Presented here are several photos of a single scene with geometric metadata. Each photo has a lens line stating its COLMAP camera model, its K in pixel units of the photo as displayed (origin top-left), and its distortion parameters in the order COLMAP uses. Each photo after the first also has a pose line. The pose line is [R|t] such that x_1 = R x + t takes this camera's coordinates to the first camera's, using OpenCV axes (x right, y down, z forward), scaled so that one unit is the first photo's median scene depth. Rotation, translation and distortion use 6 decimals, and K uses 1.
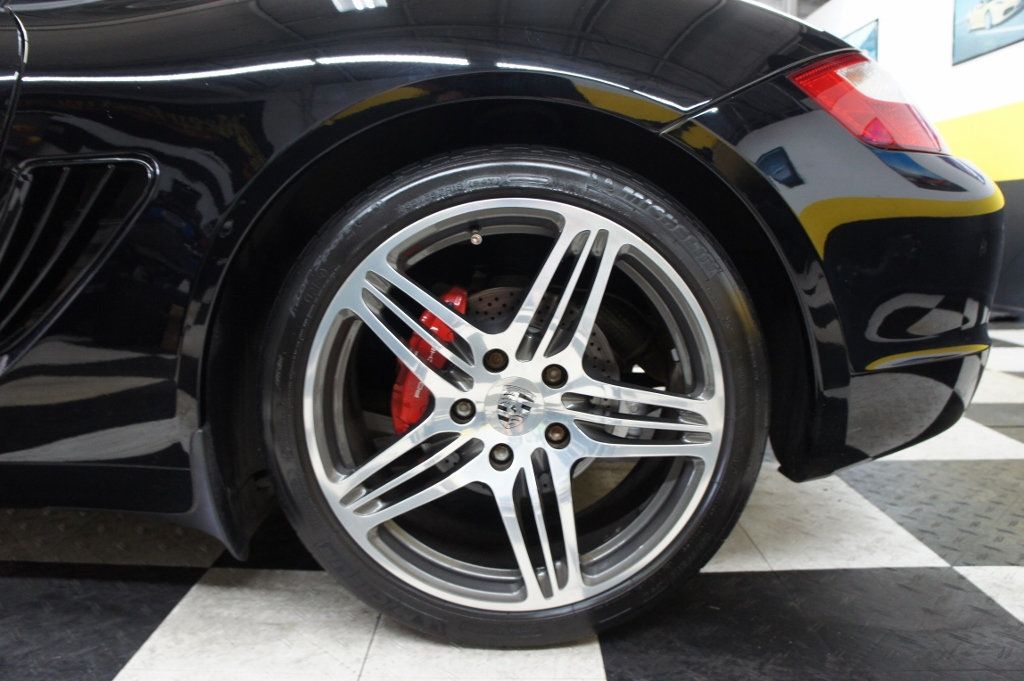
lens RADIAL K [[795.7, 0, 509.5], [0, 795.7, 338.2], [0, 0, 1]] dist [-0.182037, 0.132966]
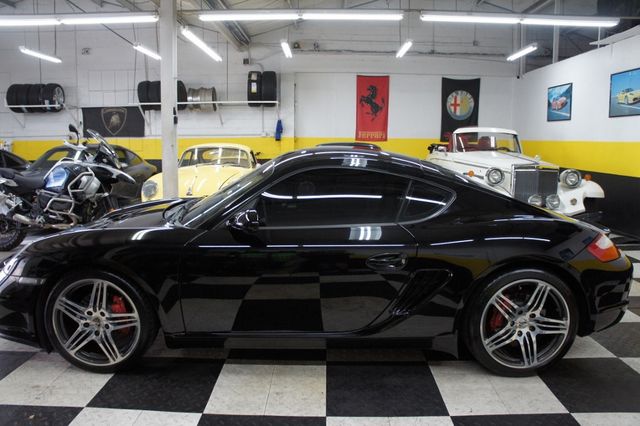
lens RADIAL K [[497.3, 0, 318.4], [0, 497.3, 211.6], [0, 0, 1]] dist [-0.182037, 0.132966]
pose [[0.999956, 0.003477, -0.008703, -1.135935], [-0.003457, 0.999991, 0.002265, -0.545335], [0.008711, -0.002235, 0.999960, -1.725899]]
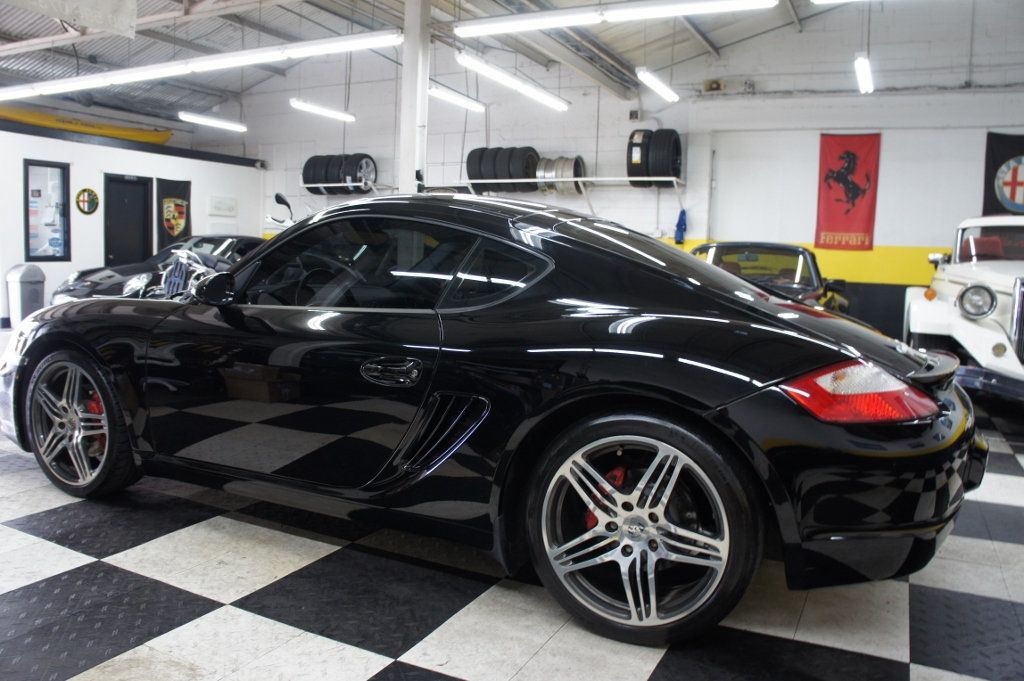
lens RADIAL K [[795.7, 0, 509.5], [0, 795.7, 338.2], [0, 0, 1]] dist [-0.182037, 0.132966]
pose [[0.895204, 0.070036, -0.440119, 0.601995], [-0.091267, 0.995454, -0.027232, -0.338309], [0.436211, 0.064547, 0.897526, -1.084889]]
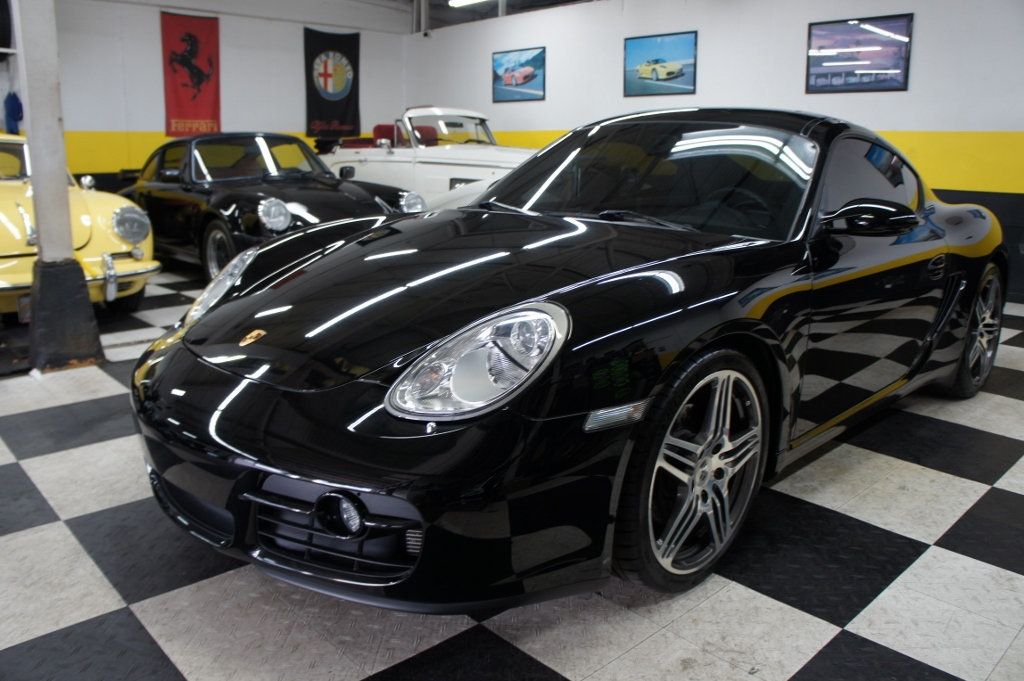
lens RADIAL K [[796.1, 0, 500.4], [0, 796.1, 340.7], [0, 0, 1]] dist [-0.202608, 0.155462]
pose [[0.729879, -0.151273, 0.666628, -4.038605], [0.087611, 0.987865, 0.128245, -0.515130], [-0.677939, -0.035200, 0.734275, -0.071198]]
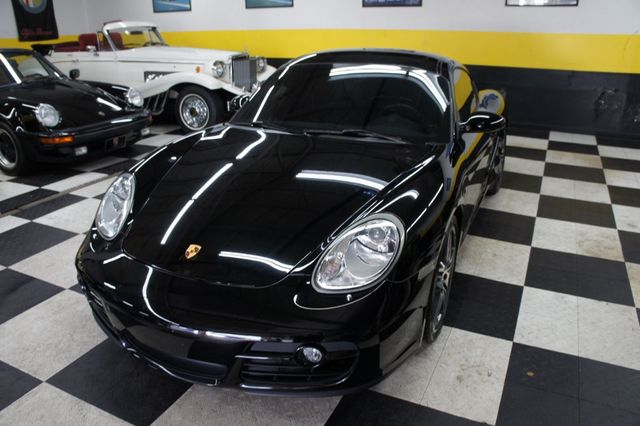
lens RADIAL K [[497.6, 0, 312.8], [0, 497.6, 213.2], [0, 0, 1]] dist [-0.202608, 0.155462]
pose [[0.440542, -0.331360, 0.834340, -4.536608], [0.135953, 0.943293, 0.302845, -0.981540], [-0.887378, -0.019985, 0.460609, 0.475662]]
